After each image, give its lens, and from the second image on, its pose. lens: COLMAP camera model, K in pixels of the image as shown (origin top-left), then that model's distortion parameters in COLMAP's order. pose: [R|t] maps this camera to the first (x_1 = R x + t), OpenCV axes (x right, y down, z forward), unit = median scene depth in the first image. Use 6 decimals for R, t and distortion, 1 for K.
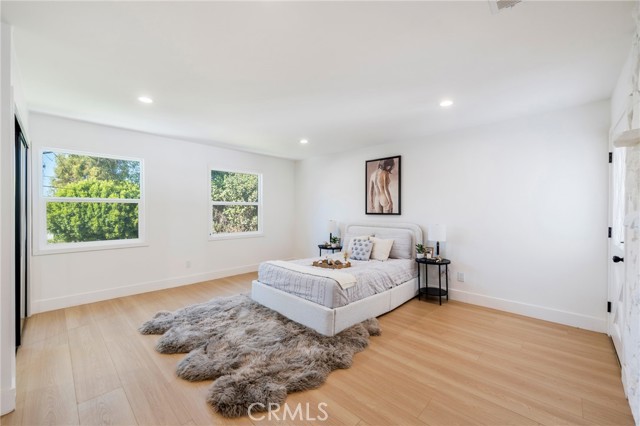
lens RADIAL K [[260.6, 0, 321.0], [0, 260.6, 208.6], [0, 0, 1]] dist [-0.001406, -0.000183]
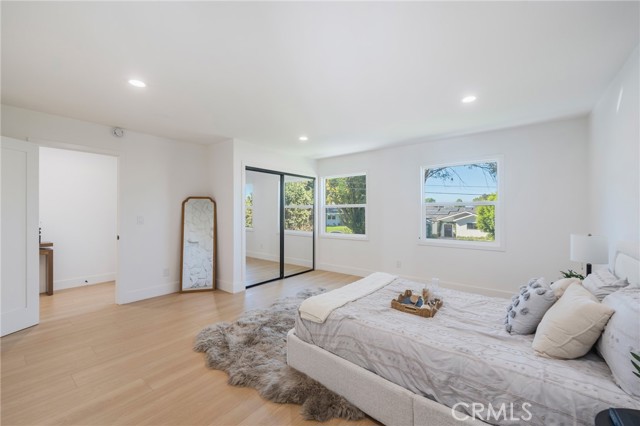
lens RADIAL K [[260.6, 0, 321.0], [0, 260.6, 208.6], [0, 0, 1]] dist [-0.001406, -0.000183]
pose [[0.085049, -0.015270, -0.996260, 0.573023], [0.004739, 0.999877, -0.014921, 0.004960], [0.996365, -0.003452, 0.085111, 0.675735]]
